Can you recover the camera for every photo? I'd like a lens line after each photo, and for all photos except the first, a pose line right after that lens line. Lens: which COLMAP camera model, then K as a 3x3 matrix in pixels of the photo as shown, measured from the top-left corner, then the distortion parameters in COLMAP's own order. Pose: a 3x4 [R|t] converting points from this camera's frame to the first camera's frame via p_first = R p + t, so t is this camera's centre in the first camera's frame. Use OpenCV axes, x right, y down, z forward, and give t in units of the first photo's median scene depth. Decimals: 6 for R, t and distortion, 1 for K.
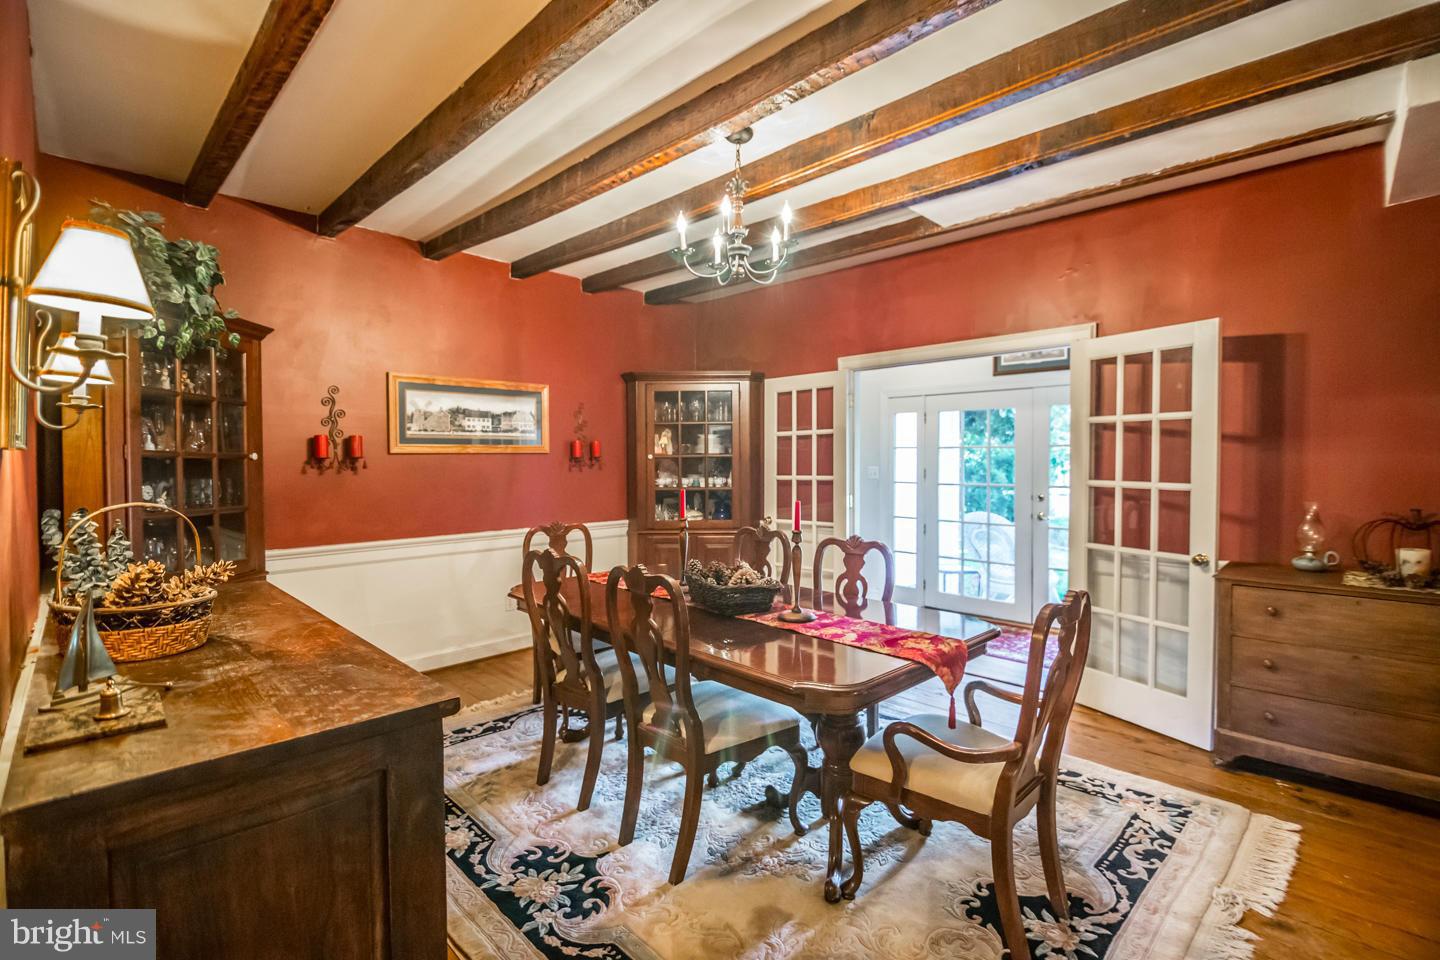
lens RADIAL K [[645.6, 0, 727.8], [0, 645.6, 471.1], [0, 0, 1]] dist [-0.000068, -0.009003]
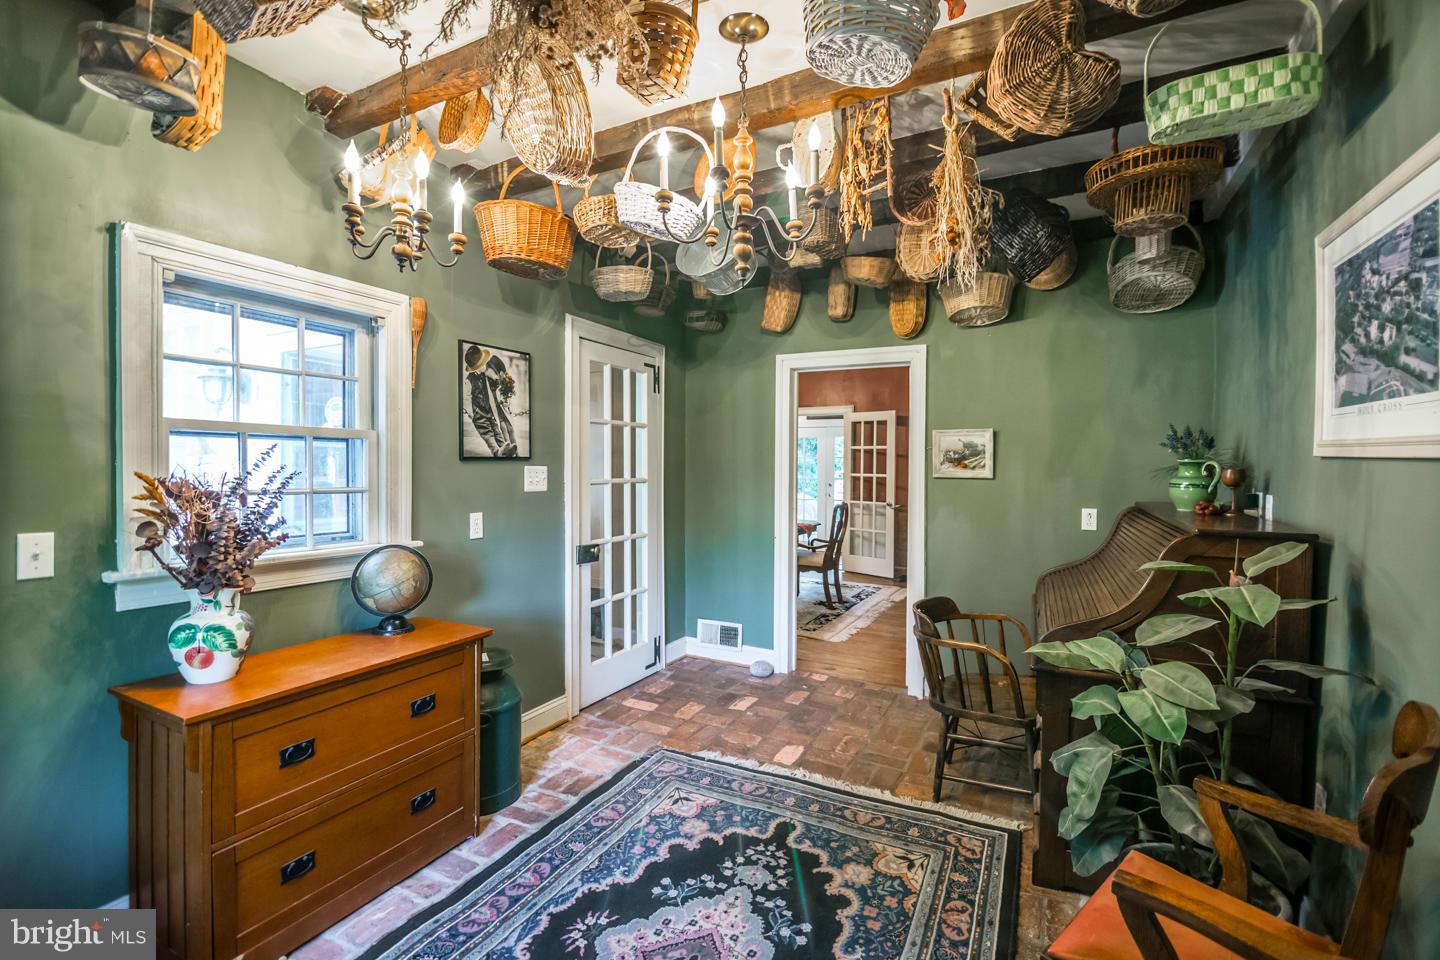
lens RADIAL K [[645.6, 0, 727.8], [0, 645.6, 471.1], [0, 0, 1]] dist [-0.000068, -0.009003]
pose [[0.952008, 0.002498, 0.306063, -0.597289], [-0.000127, 0.999970, -0.007765, 0.024735], [-0.306073, 0.007354, 0.951980, -1.123166]]
